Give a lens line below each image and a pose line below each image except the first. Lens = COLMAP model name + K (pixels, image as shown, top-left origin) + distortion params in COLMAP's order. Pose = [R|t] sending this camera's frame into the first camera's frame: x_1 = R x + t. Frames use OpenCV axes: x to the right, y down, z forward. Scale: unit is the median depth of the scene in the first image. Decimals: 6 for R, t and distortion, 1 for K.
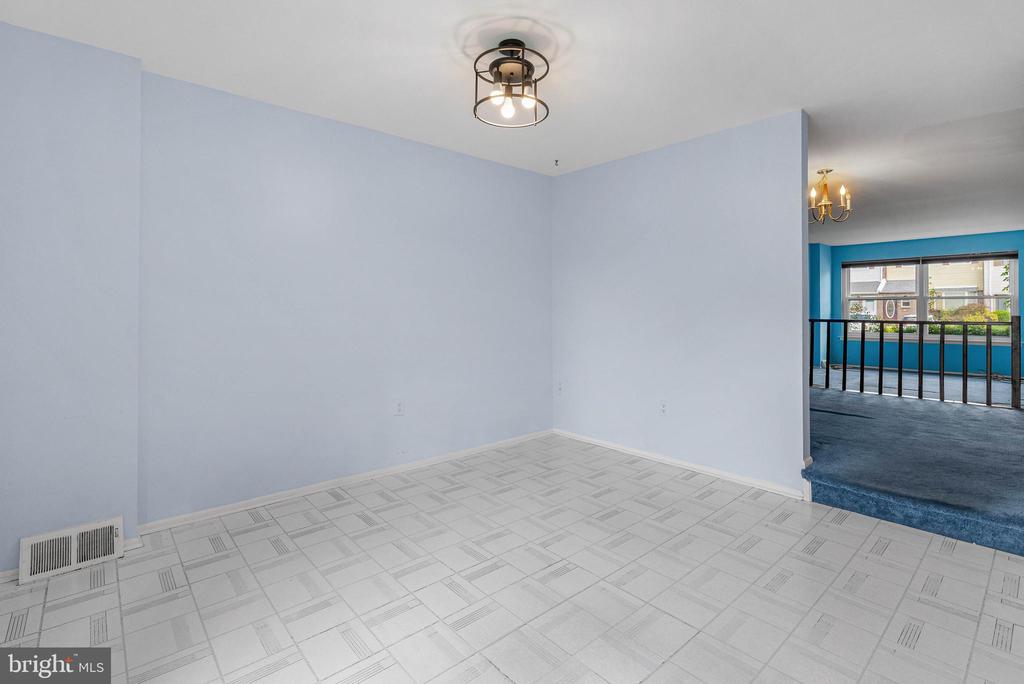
lens RADIAL K [[479.7, 0, 519.0], [0, 479.7, 322.3], [0, 0, 1]] dist [-0.001829, 0.000995]
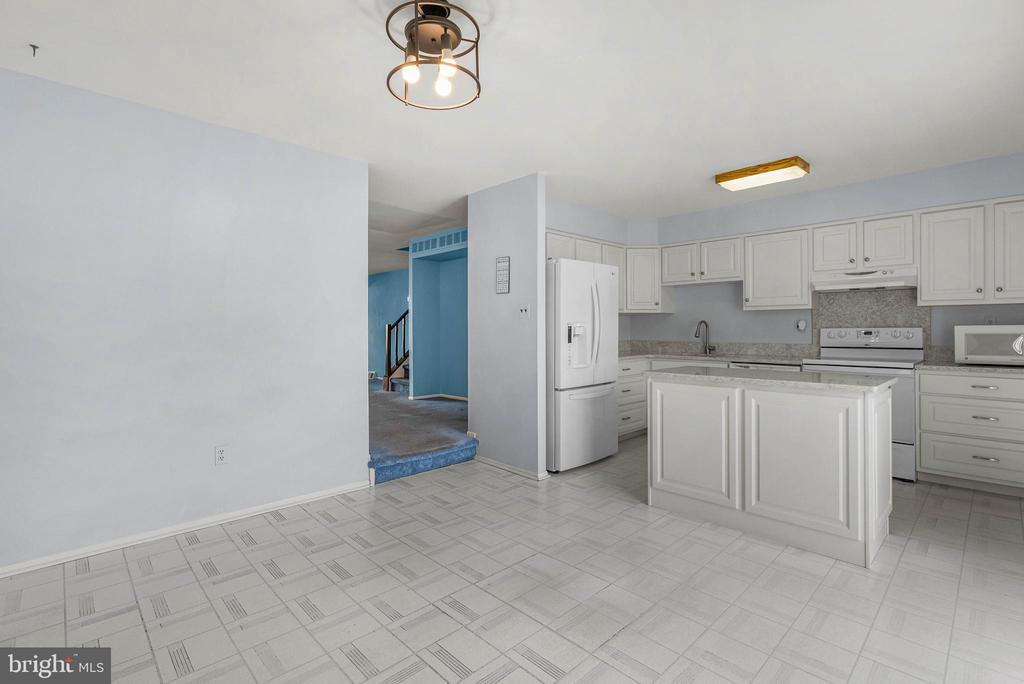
lens RADIAL K [[482.7, 0, 515.2], [0, 482.7, 327.1], [0, 0, 1]] dist [0.000686, 0.001348]
pose [[-0.052546, 0.008119, 0.998586, -0.741379], [0.026496, 0.999626, -0.006734, -0.016964], [-0.998267, 0.026105, -0.052741, 0.783609]]
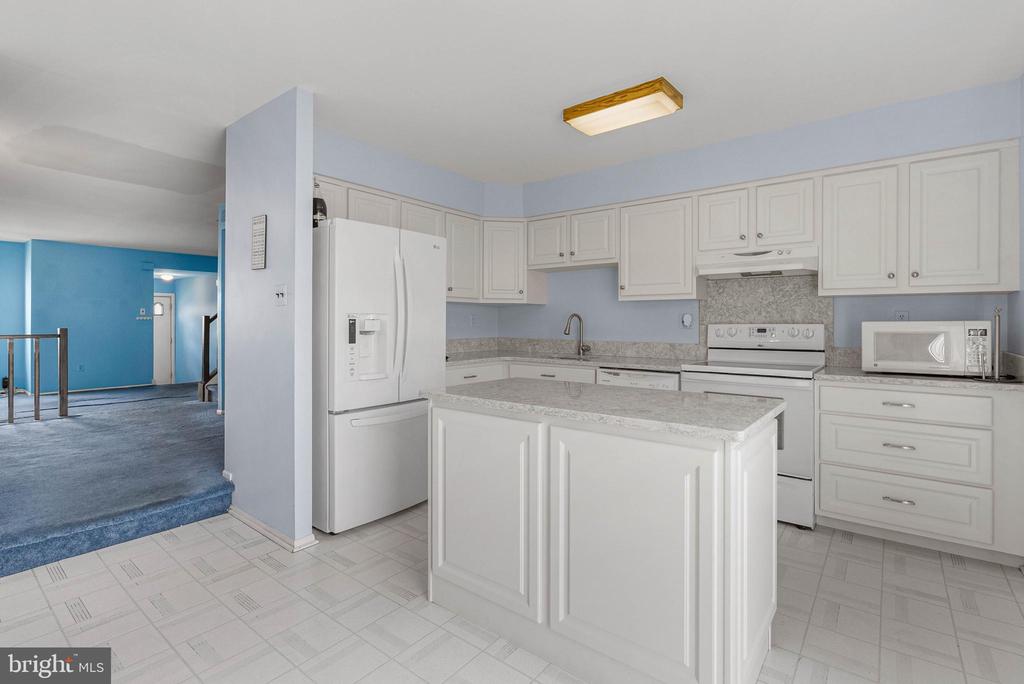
lens RADIAL K [[479.7, 0, 519.0], [0, 479.7, 322.3], [0, 0, 1]] dist [-0.001829, 0.000995]
pose [[-0.180691, 0.005743, 0.983523, -0.308580], [0.020429, 0.999789, -0.002085, -0.008494], [-0.983328, 0.019716, -0.180770, 0.369416]]
